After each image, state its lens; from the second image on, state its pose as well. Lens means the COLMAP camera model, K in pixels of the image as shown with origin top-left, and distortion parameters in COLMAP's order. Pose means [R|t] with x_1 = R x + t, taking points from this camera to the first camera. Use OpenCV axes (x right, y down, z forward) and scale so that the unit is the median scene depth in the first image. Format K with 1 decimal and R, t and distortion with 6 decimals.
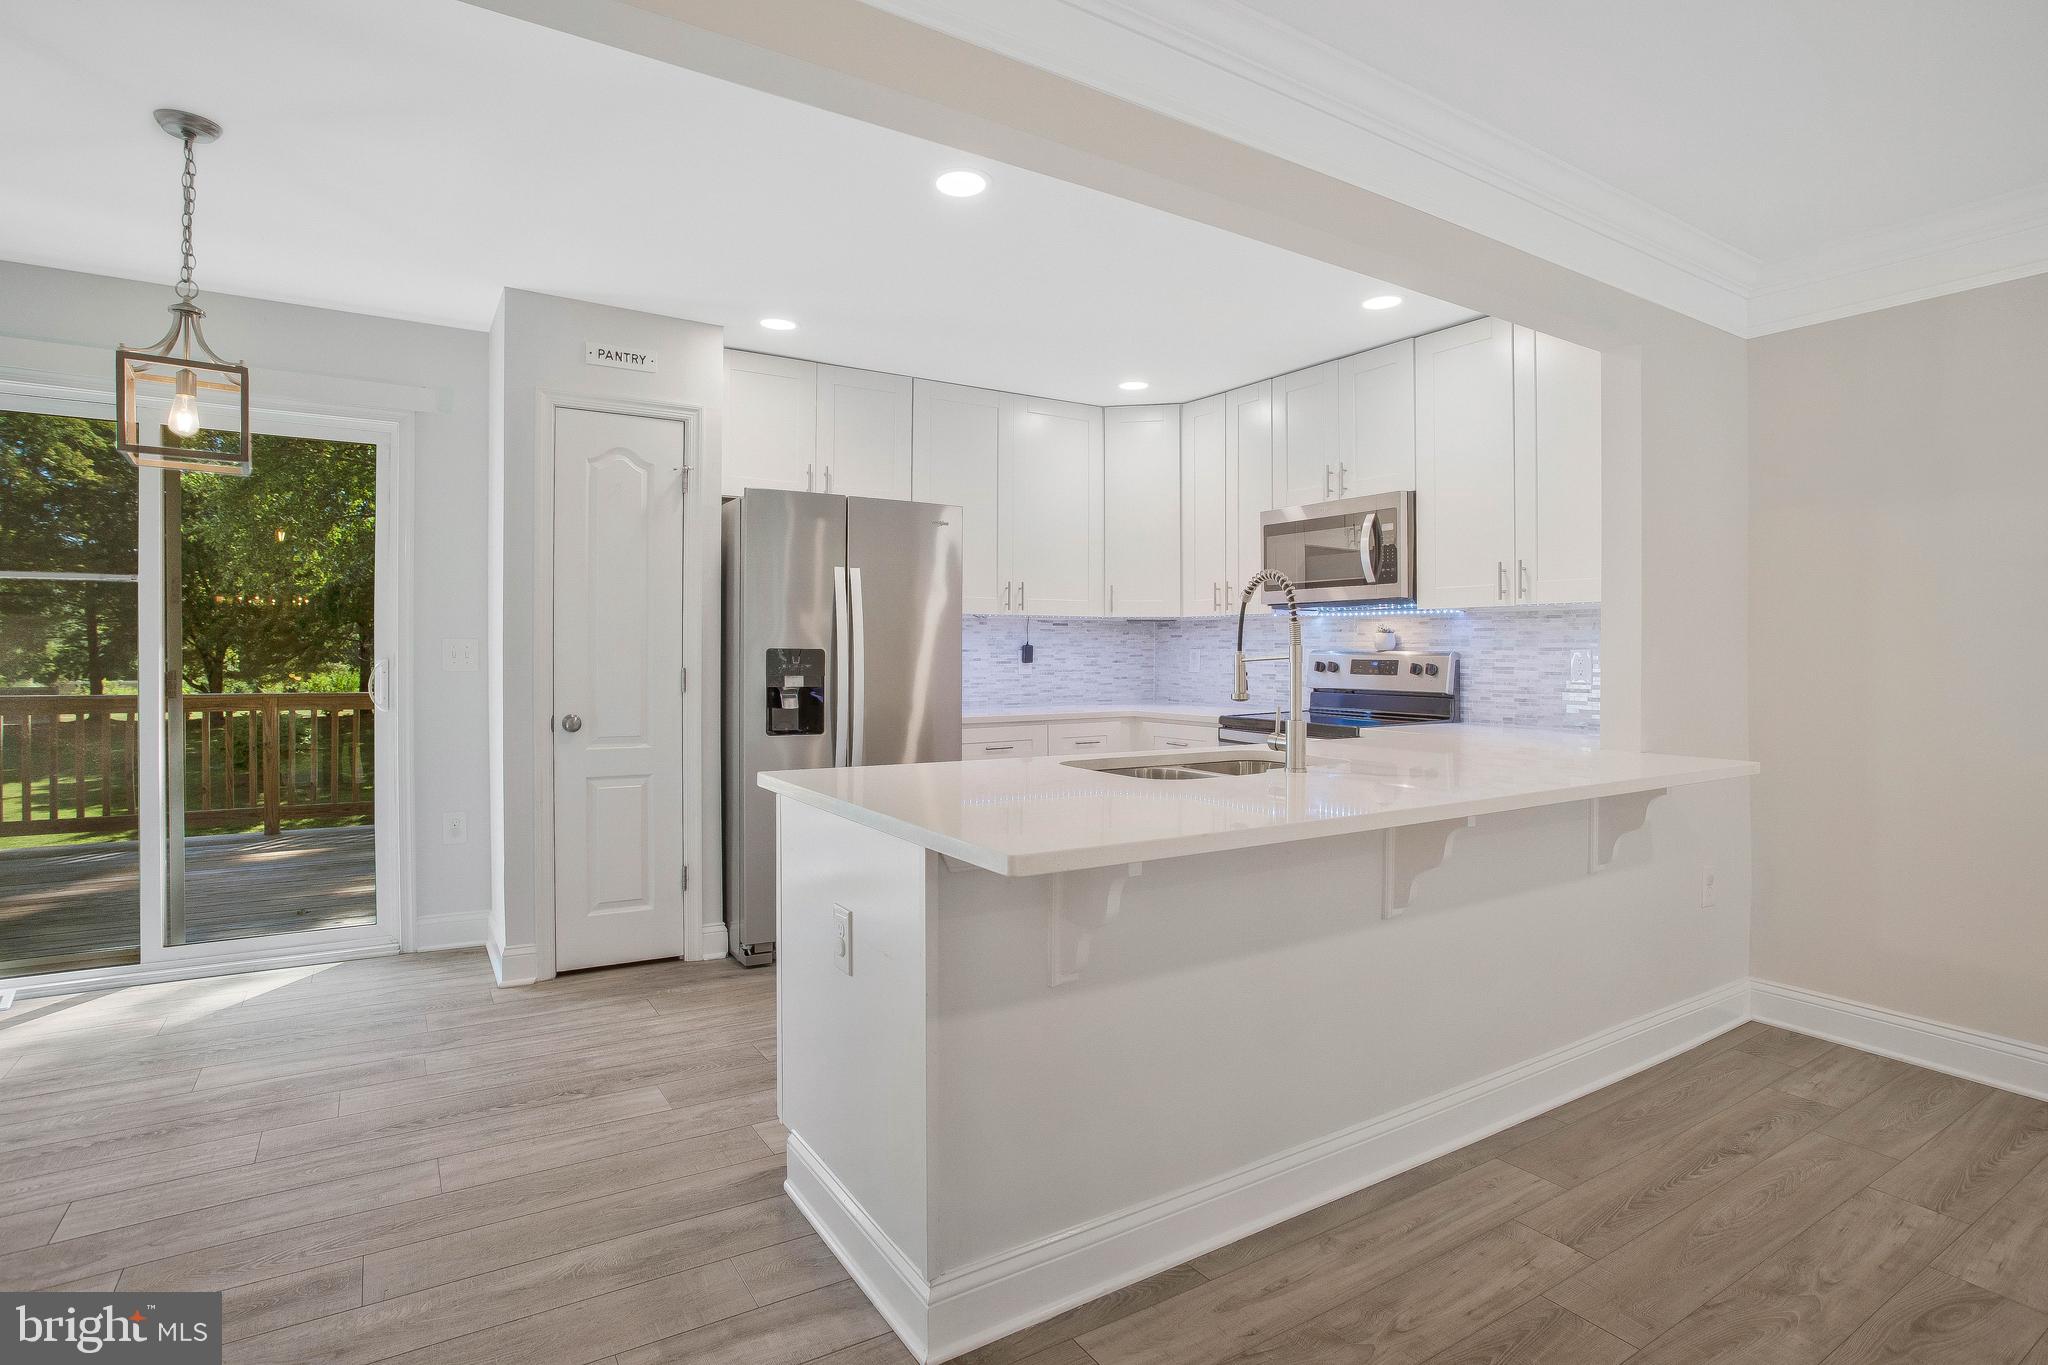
lens RADIAL K [[1016.8, 0, 962.2], [0, 1016.8, 673.2], [0, 0, 1]] dist [-0.043369, 0.012461]
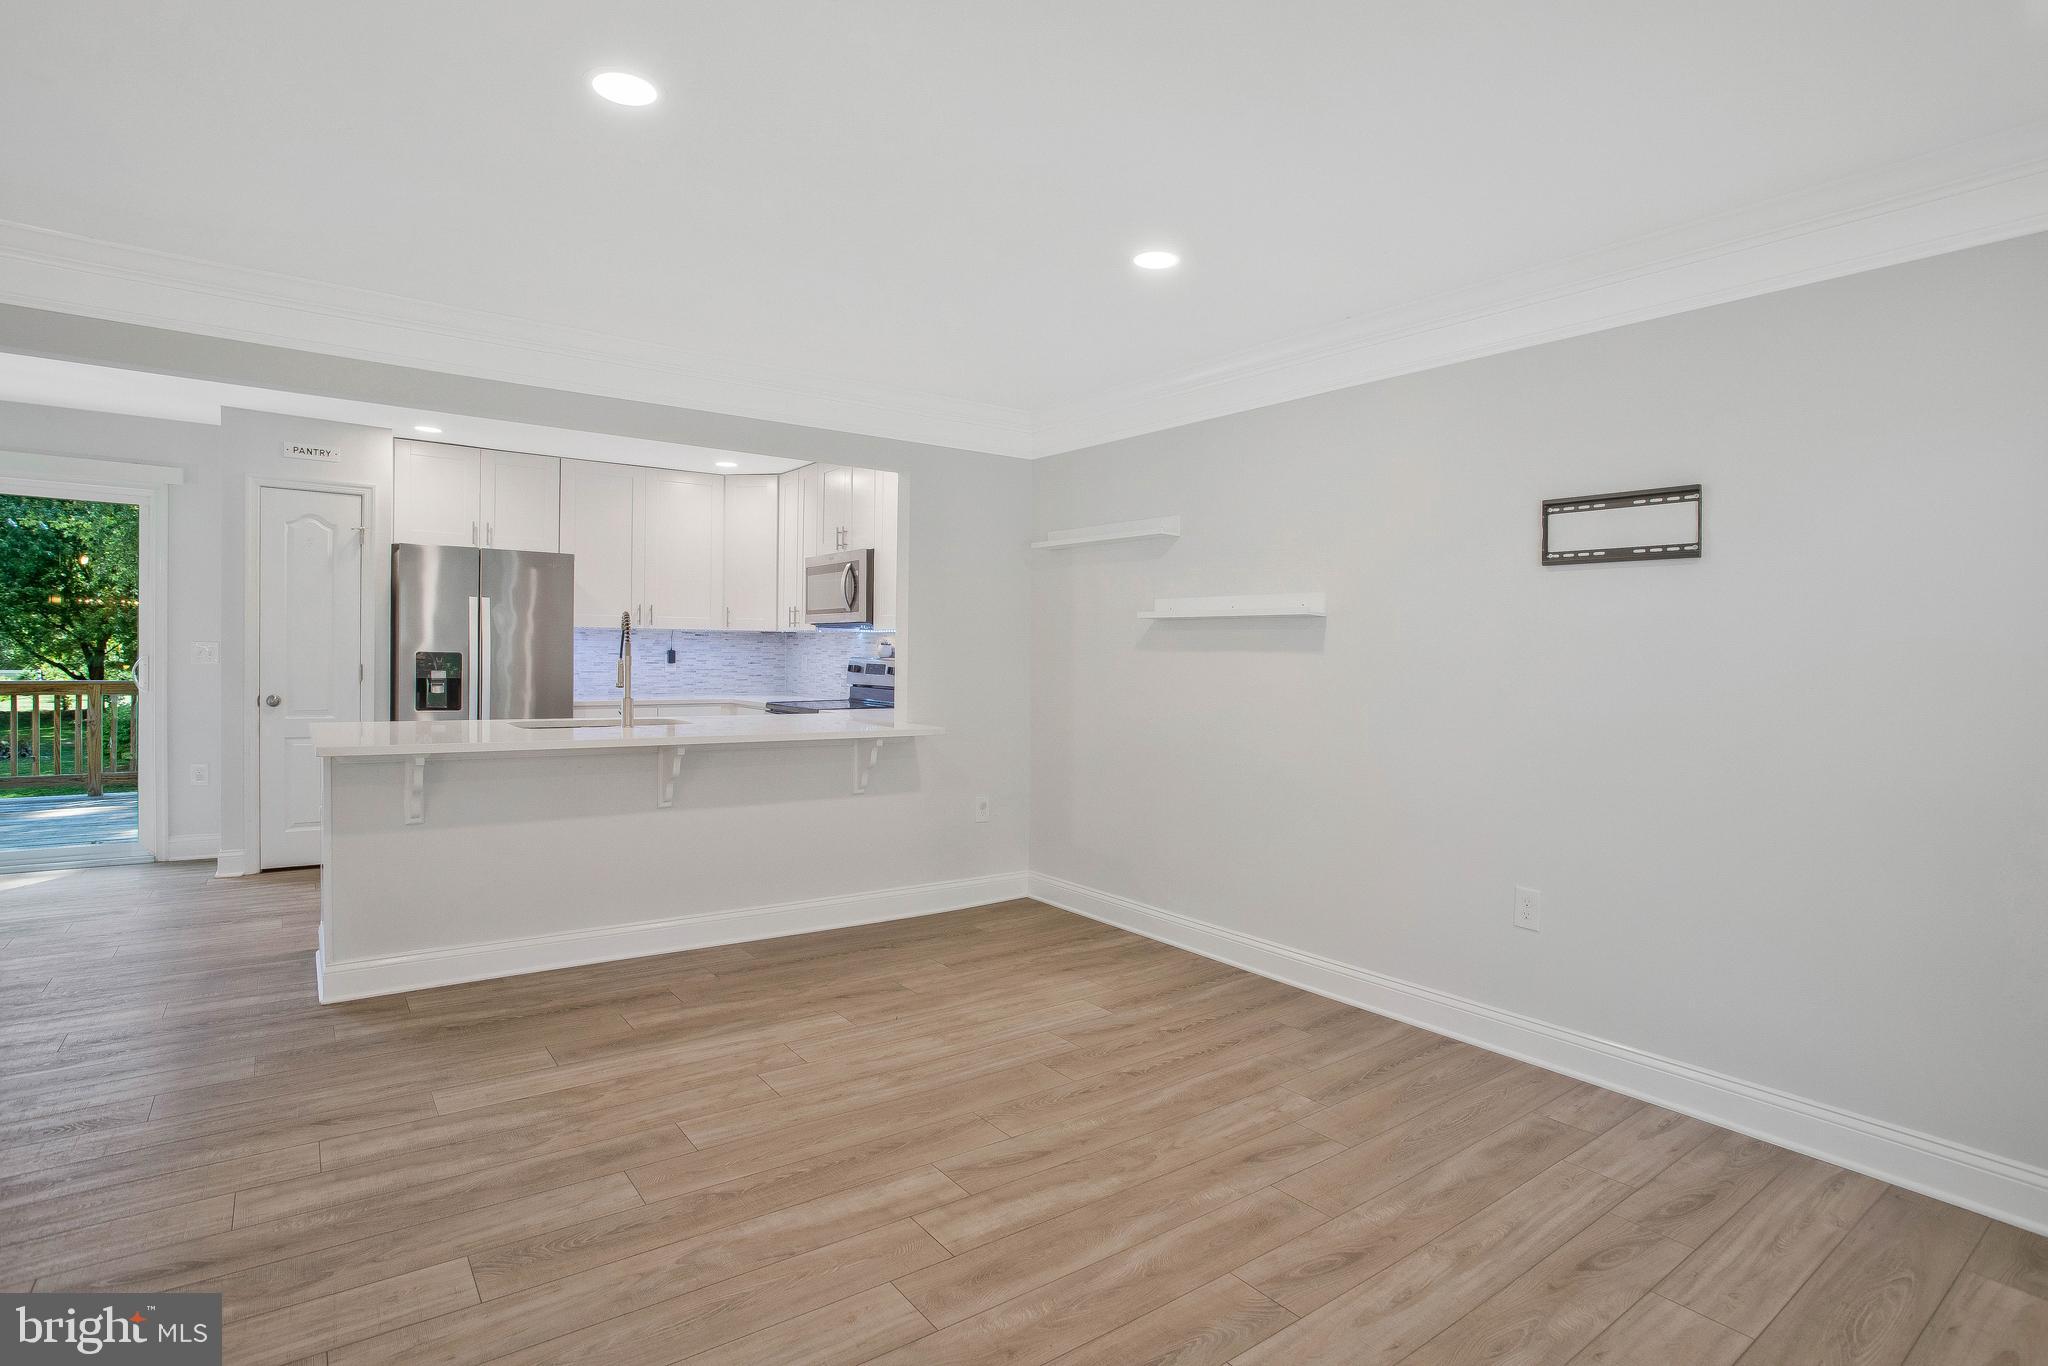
lens RADIAL K [[1016.8, 0, 993.2], [0, 1016.8, 678.3], [0, 0, 1]] dist [-0.043369, 0.012461]
pose [[0.996584, 0.010541, 0.081905, 0.503136], [-0.011070, 0.999921, 0.006004, -0.003955], [-0.081836, -0.006890, 0.996622, -0.498581]]
